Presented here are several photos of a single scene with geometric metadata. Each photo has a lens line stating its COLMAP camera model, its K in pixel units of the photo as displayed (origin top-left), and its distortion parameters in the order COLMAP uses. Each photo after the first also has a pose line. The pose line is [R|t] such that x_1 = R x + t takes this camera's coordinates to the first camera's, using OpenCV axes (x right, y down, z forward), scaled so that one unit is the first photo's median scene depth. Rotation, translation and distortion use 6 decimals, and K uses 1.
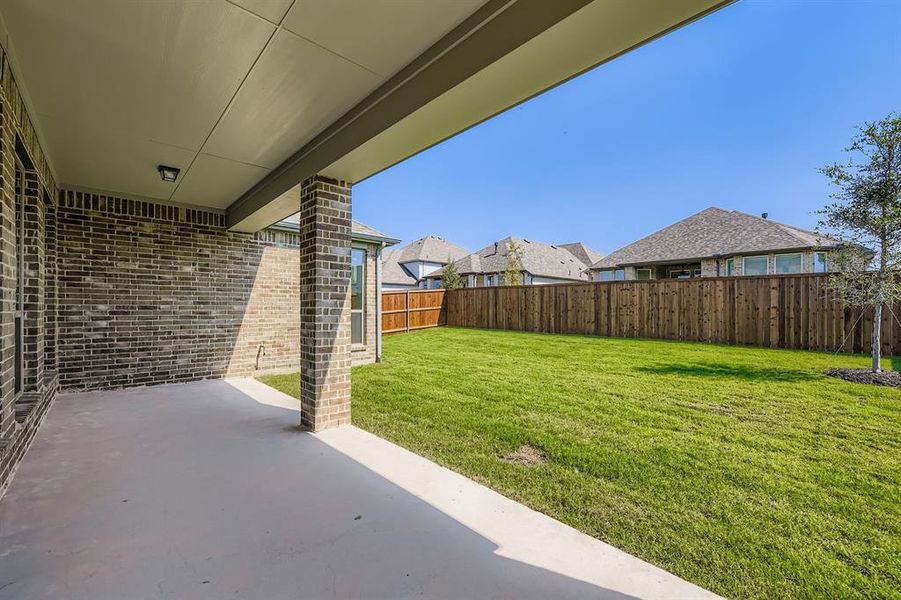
lens RADIAL K [[371.8, 0, 450.5], [0, 371.8, 300.0], [0, 0, 1]] dist [-0.000418, -0.000016]
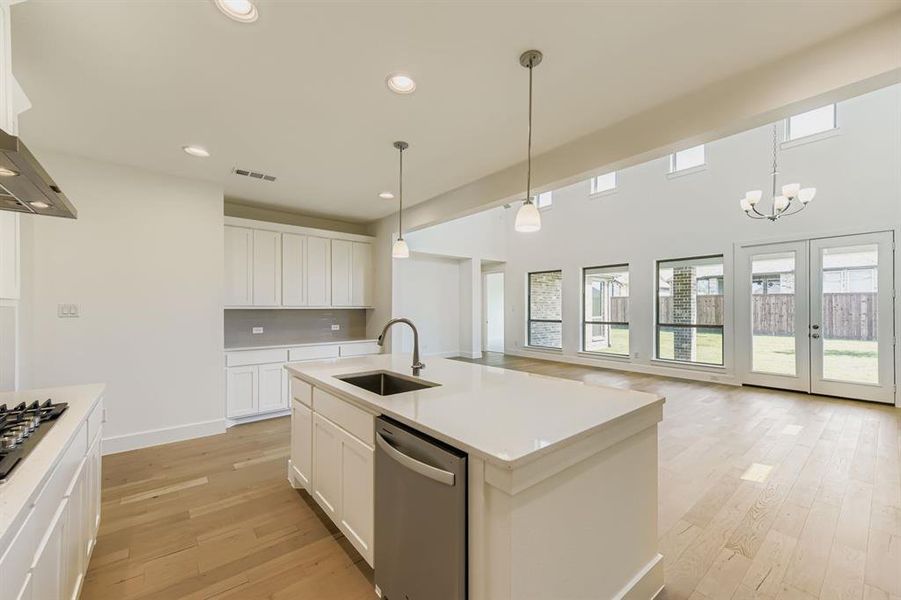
lens RADIAL K [[354.1, 0, 451.2], [0, 354.1, 306.1], [0, 0, 1]] dist [0.012596, 0.000276]
pose [[0.997529, -0.005169, -0.070066, -0.709819], [0.006425, 0.999822, 0.017717, -0.048284], [0.069962, -0.018123, 0.997385, -0.591377]]
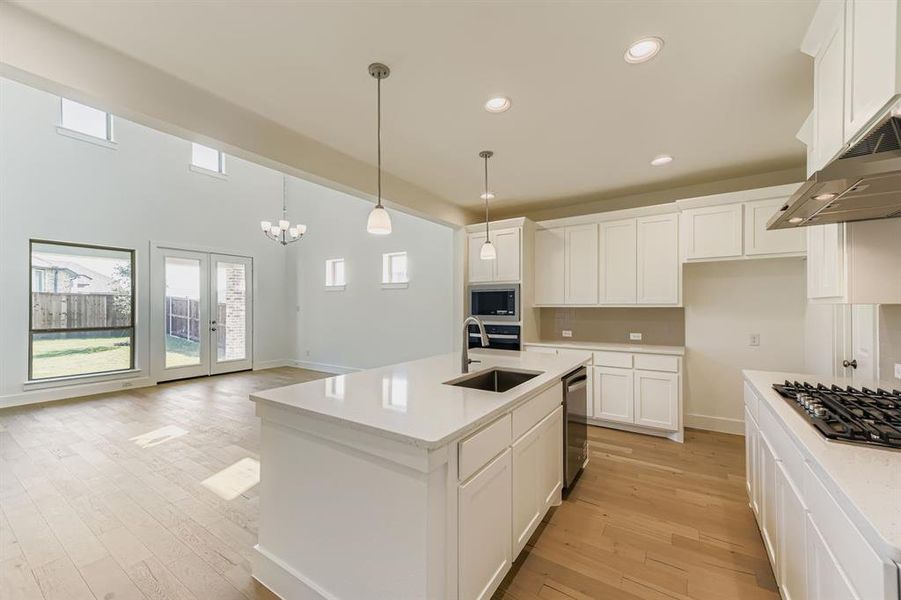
lens RADIAL K [[354.1, 0, 451.2], [0, 354.1, 306.1], [0, 0, 1]] dist [0.012596, 0.000276]
pose [[-0.224898, -0.001344, 0.974381, -0.994833], [-0.022621, 0.999737, -0.003842, -0.041966], [-0.974120, -0.022905, -0.224870, -0.278240]]
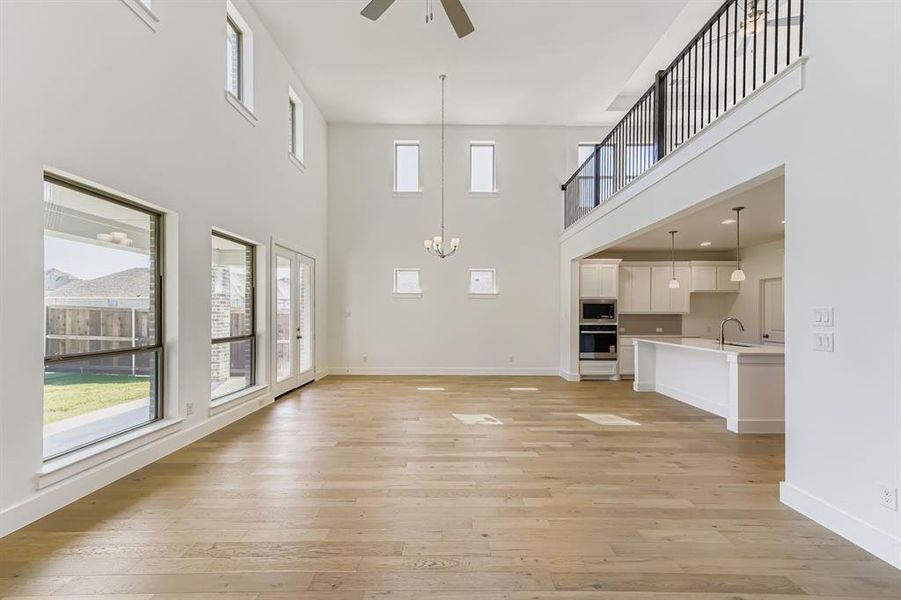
lens RADIAL K [[359.4, 0, 450.4], [0, 359.4, 315.3], [0, 0, 1]] dist [0.014907, 0.000063]
pose [[-0.726256, -0.009713, 0.687356, -0.832453], [-0.021877, 0.999720, -0.008988, -0.026254], [-0.687076, -0.021565, -0.726265, 0.338822]]
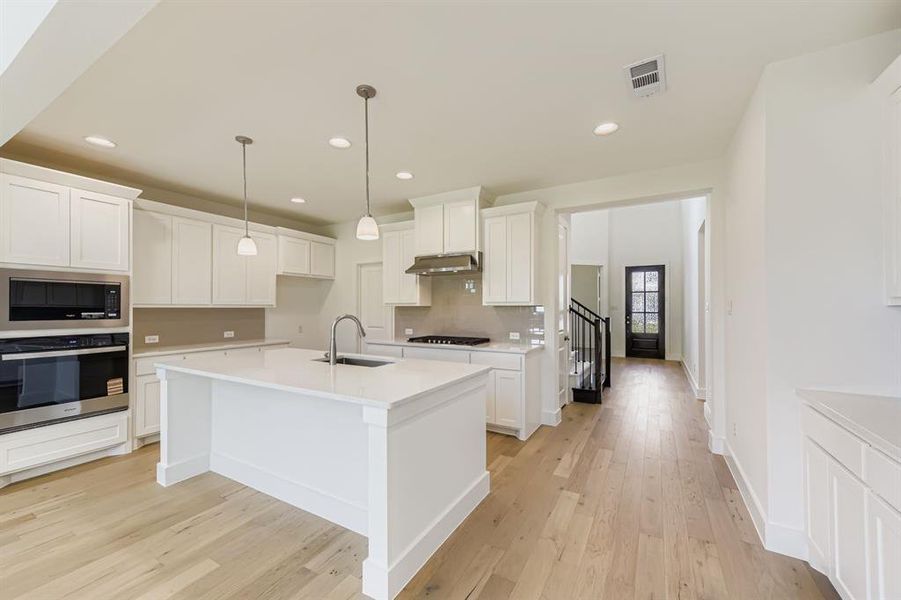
lens RADIAL K [[354.1, 0, 451.2], [0, 354.1, 306.1], [0, 0, 1]] dist [0.012596, 0.000276]
pose [[-0.958815, -0.004080, -0.284002, -0.763509], [0.003938, 0.999610, -0.027656, -0.034789], [0.284004, -0.027635, -0.958425, -0.043085]]
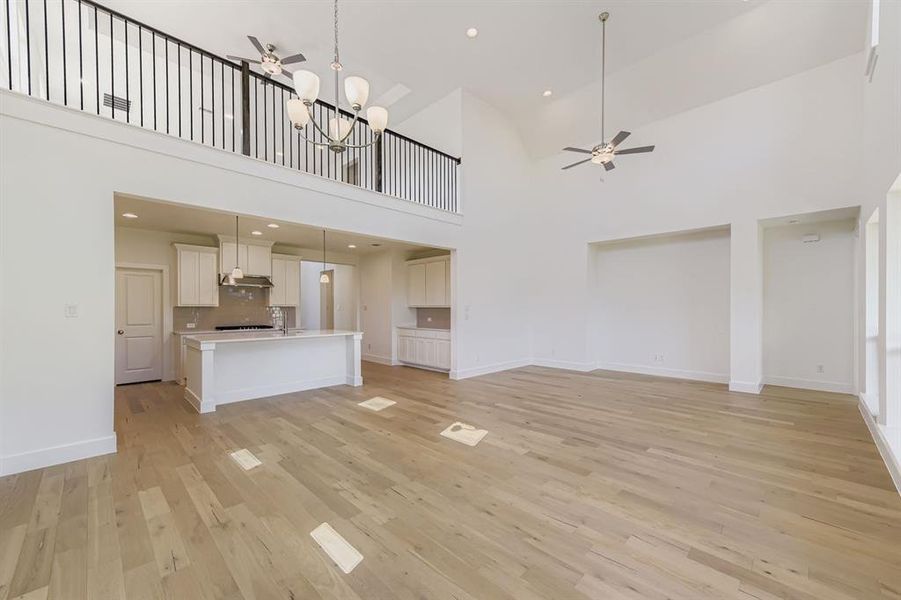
lens RADIAL K [[356.0, 0, 455.5], [0, 356.0, 308.9], [0, 0, 1]] dist [0.012241, 0.000052]
pose [[0.036946, -0.000590, -0.999317, -0.115047], [0.023391, 0.999726, 0.000275, -0.032155], [0.999043, -0.023385, 0.036950, -0.070518]]
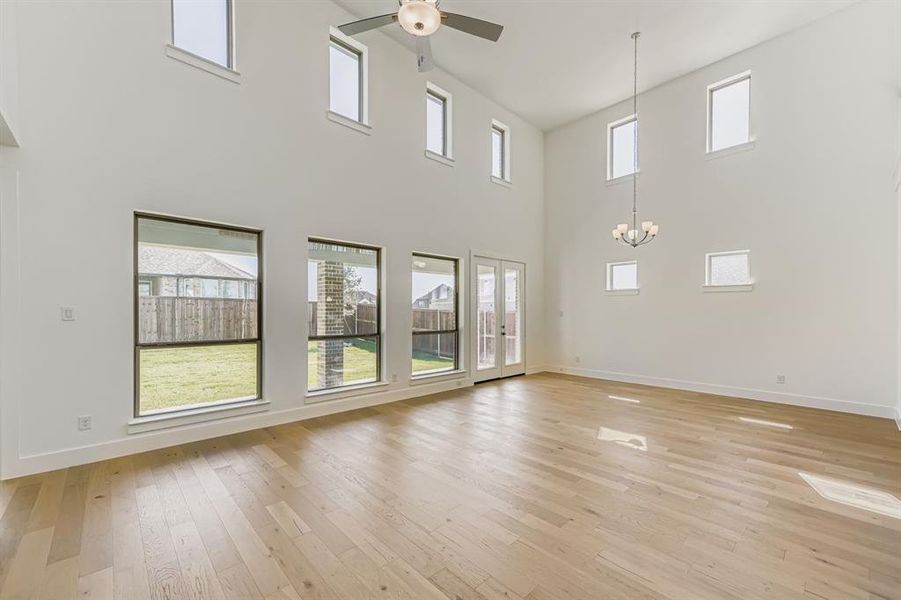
lens RADIAL K [[362.1, 0, 451.4], [0, 362.1, 314.2], [0, 0, 1]] dist [0.011147, -0.000163]
pose [[0.004185, -0.007609, 0.999962, -0.939383], [-0.022818, 0.999710, 0.007702, -0.030429], [-0.999731, -0.022850, 0.004010, 0.149633]]
